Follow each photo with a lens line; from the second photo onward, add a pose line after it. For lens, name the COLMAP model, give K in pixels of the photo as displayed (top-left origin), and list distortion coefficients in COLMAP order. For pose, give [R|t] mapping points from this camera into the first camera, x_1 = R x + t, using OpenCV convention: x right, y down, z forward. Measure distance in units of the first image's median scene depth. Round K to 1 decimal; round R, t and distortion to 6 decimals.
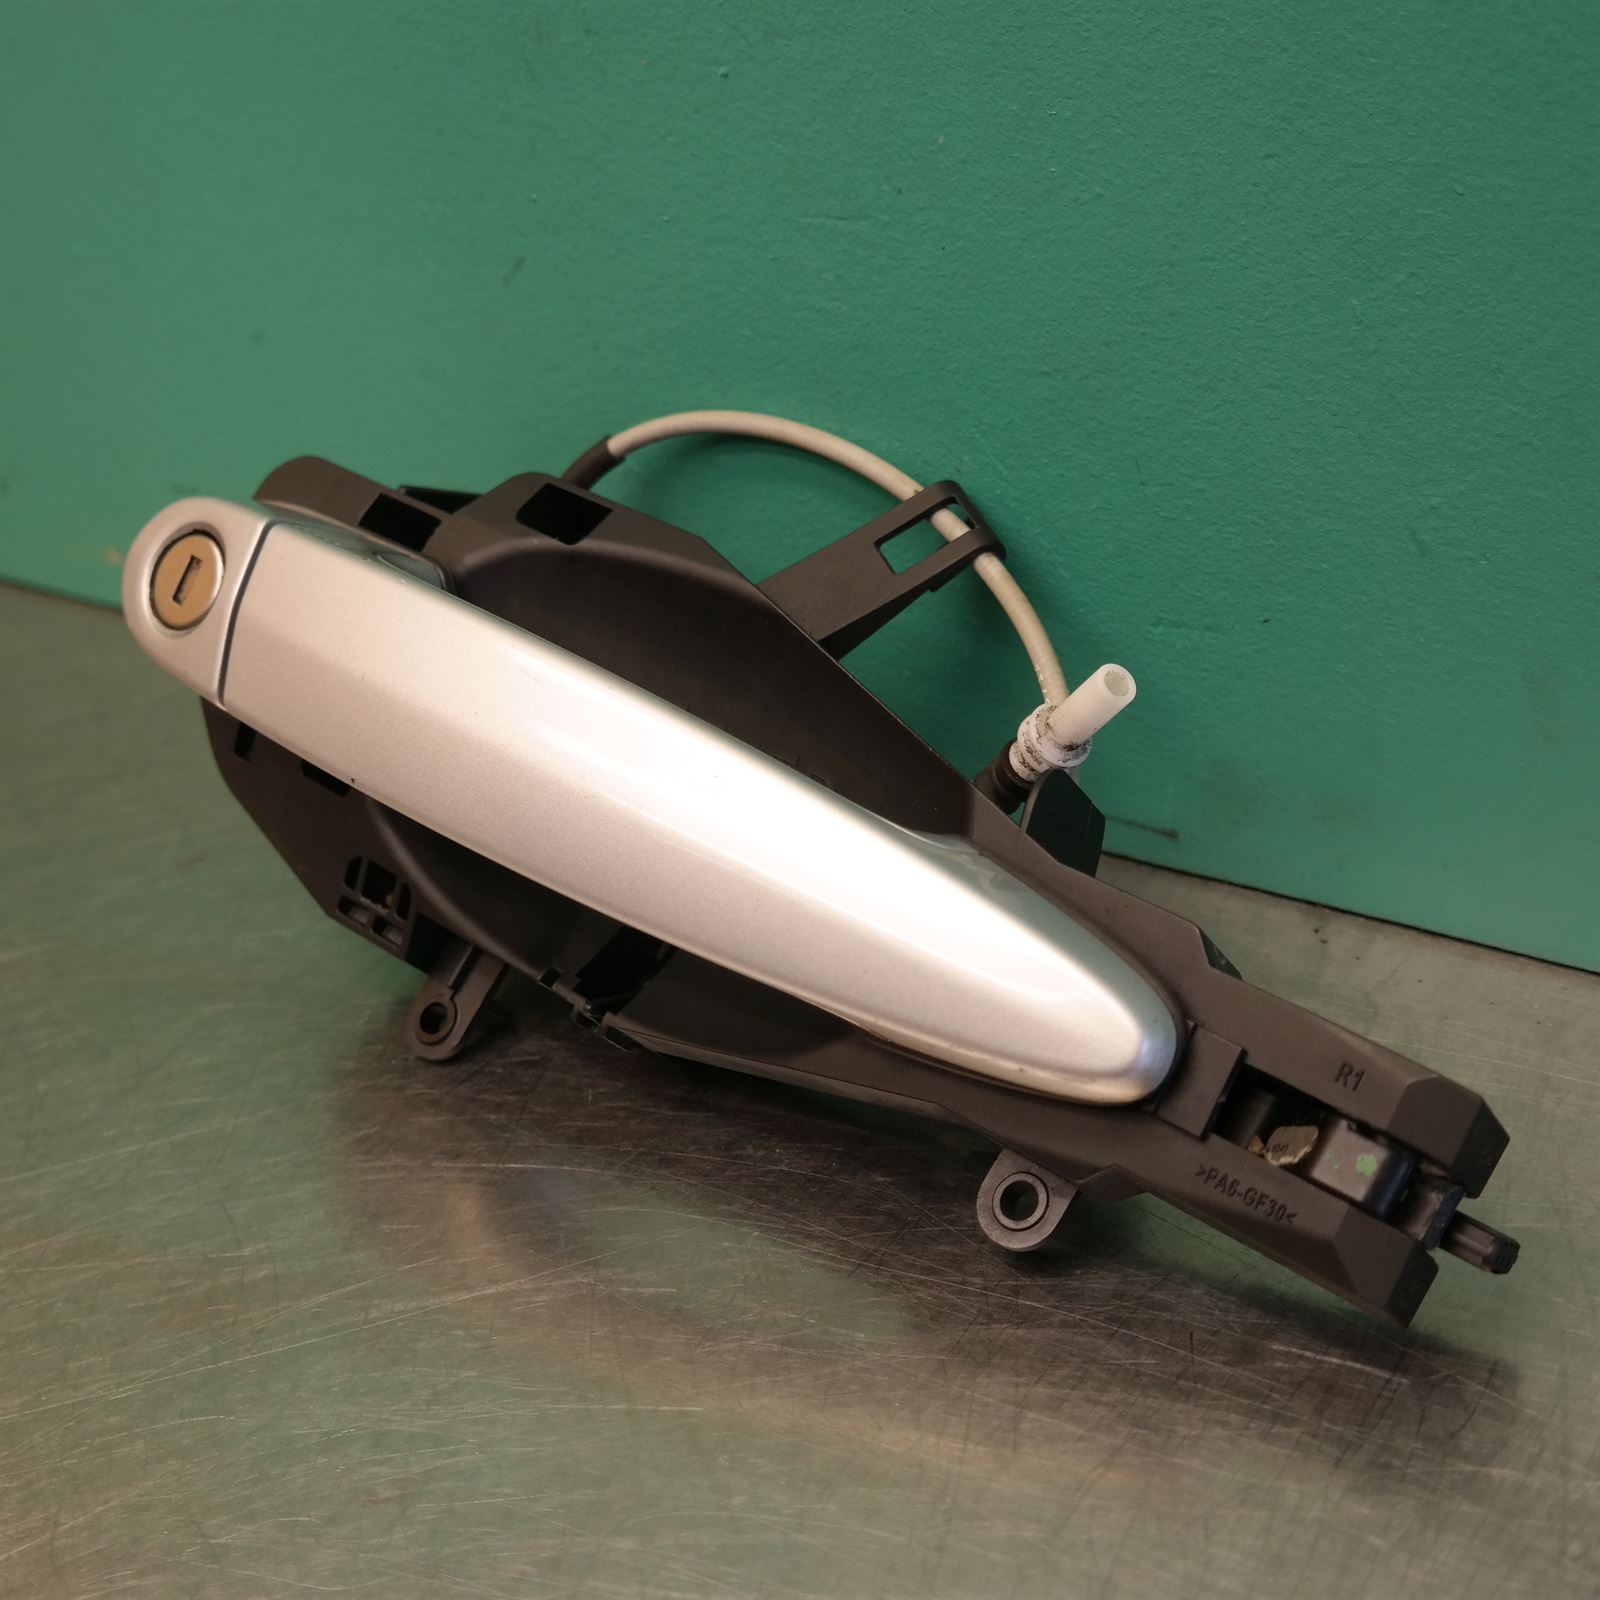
lens RADIAL K [[2405.1, 0, 800.0], [0, 2405.1, 800.0], [0, 0, 1]] dist [-0.028960, 0.031484]
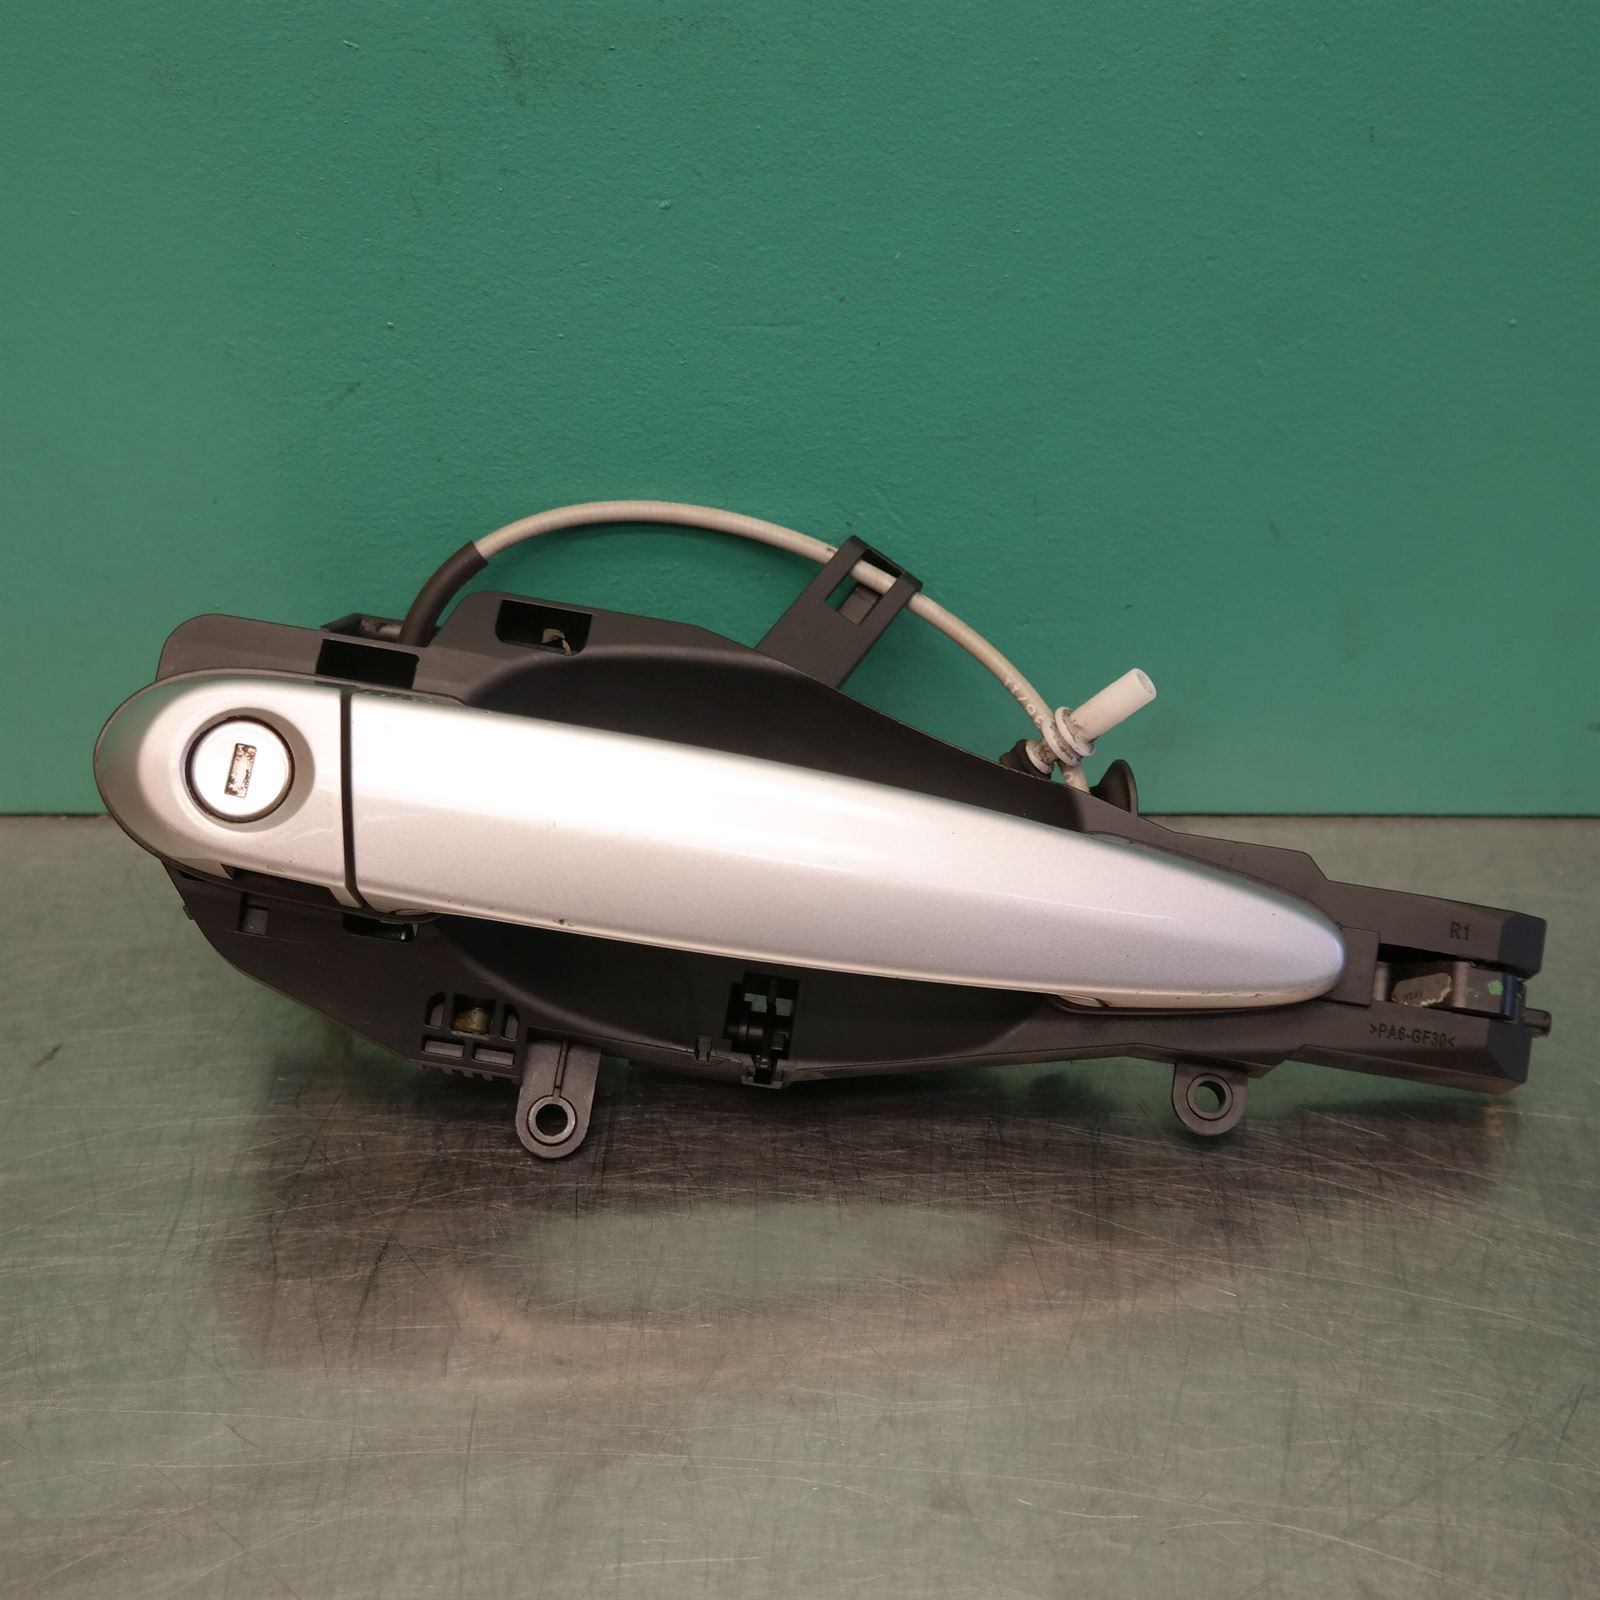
lens RADIAL K [[2405.1, 0, 800.0], [0, 2405.1, 800.0], [0, 0, 1]] dist [-0.028960, 0.031484]
pose [[0.776200, -0.237672, 0.583974, -0.698668], [0.196292, 0.971291, 0.134400, -0.178641], [-0.599152, 0.010308, 0.800569, 0.094432]]
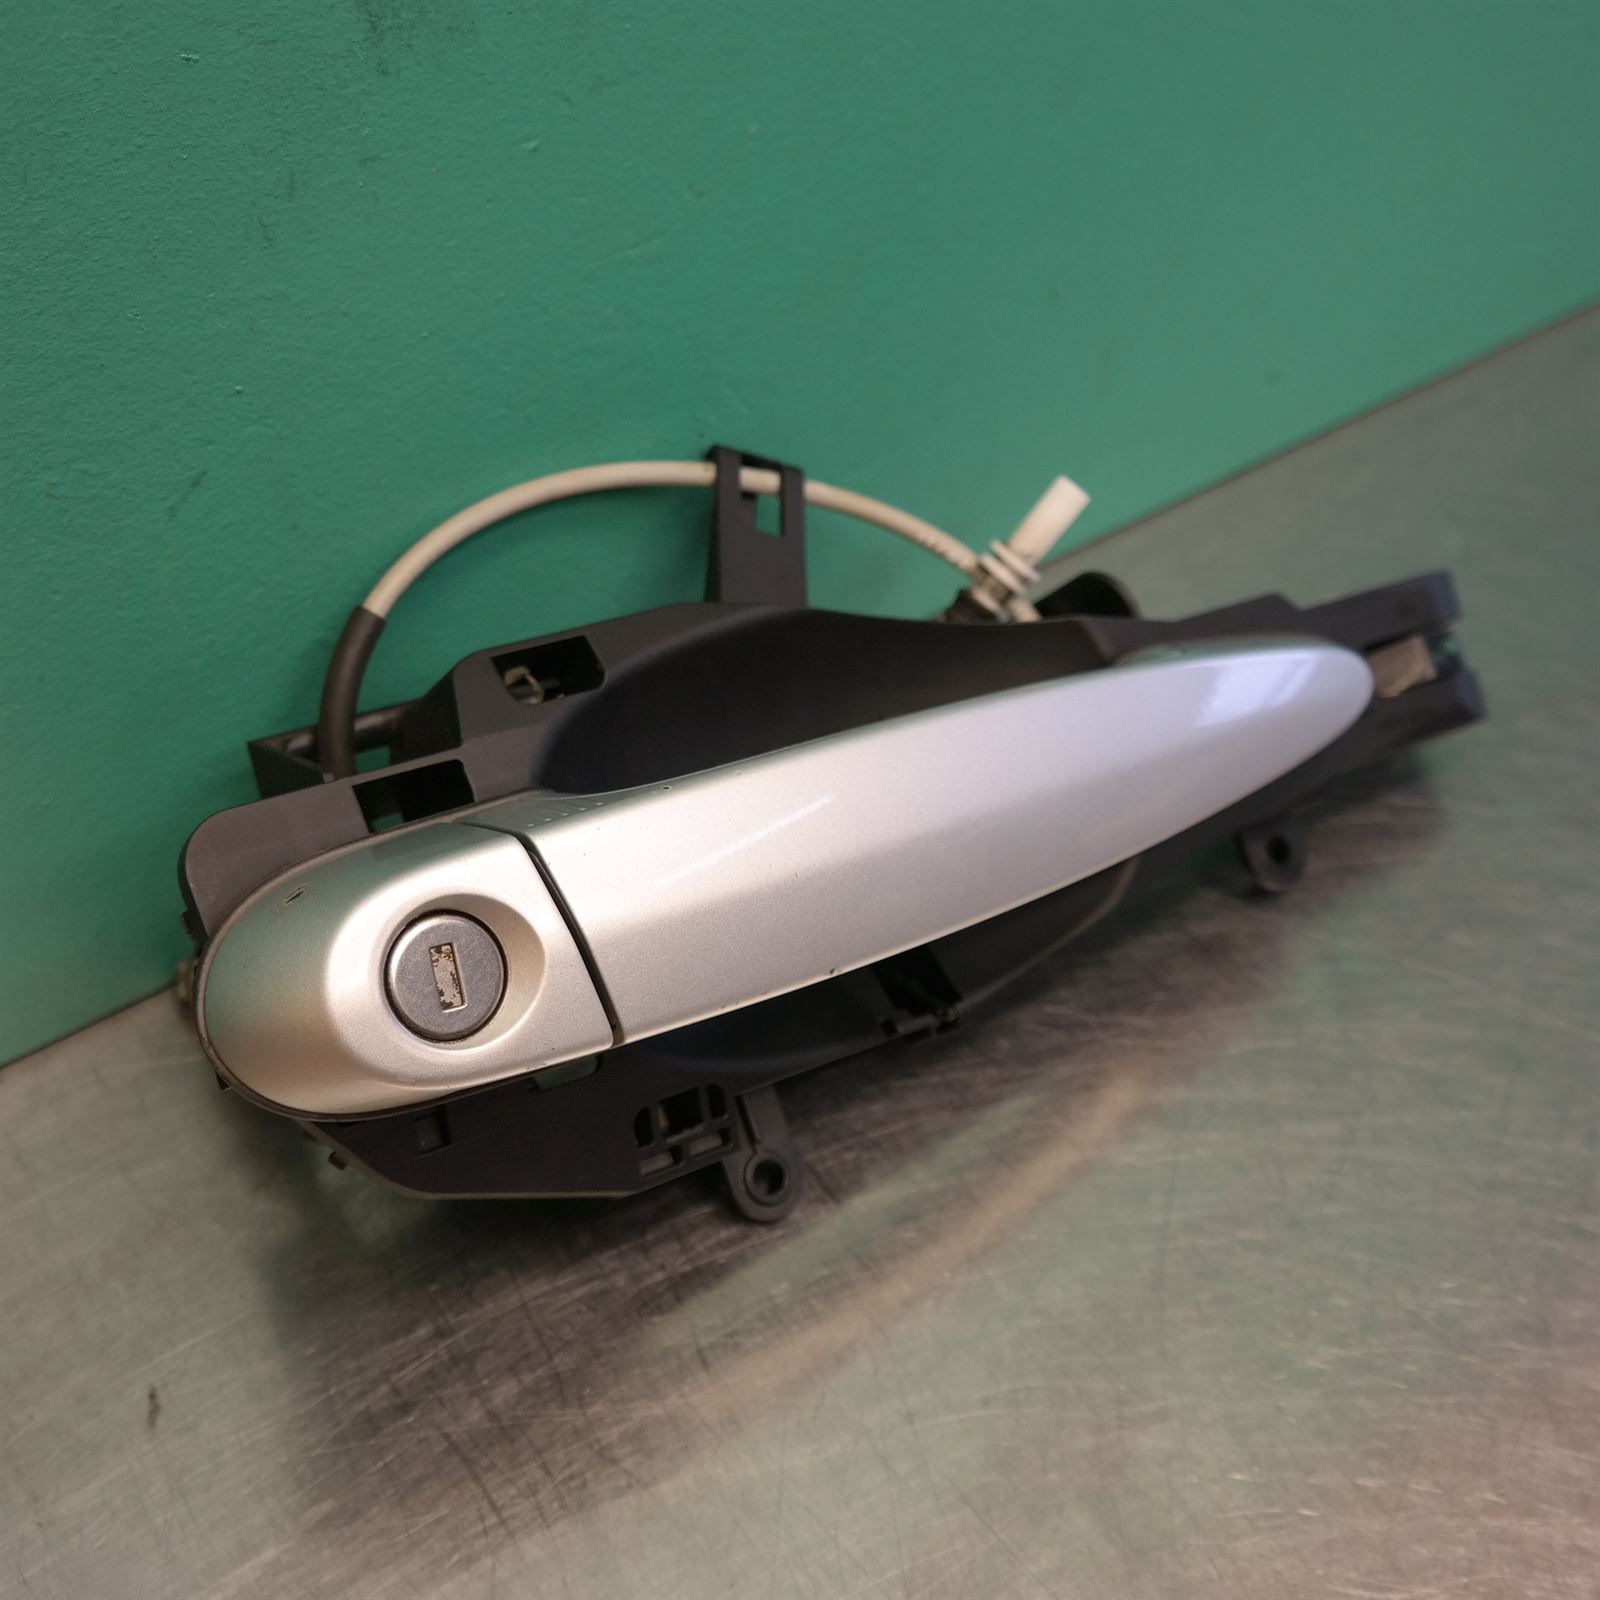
lens RADIAL K [[2375.1, 0, 800.0], [0, 2375.1, 800.0], [0, 0, 1]] dist [-0.022722, -0.008914]
pose [[0.243158, -0.542577, 0.804042, -0.880882], [0.417736, 0.806689, 0.418032, -0.444985], [-0.875426, 0.234229, 0.422807, 0.600481]]
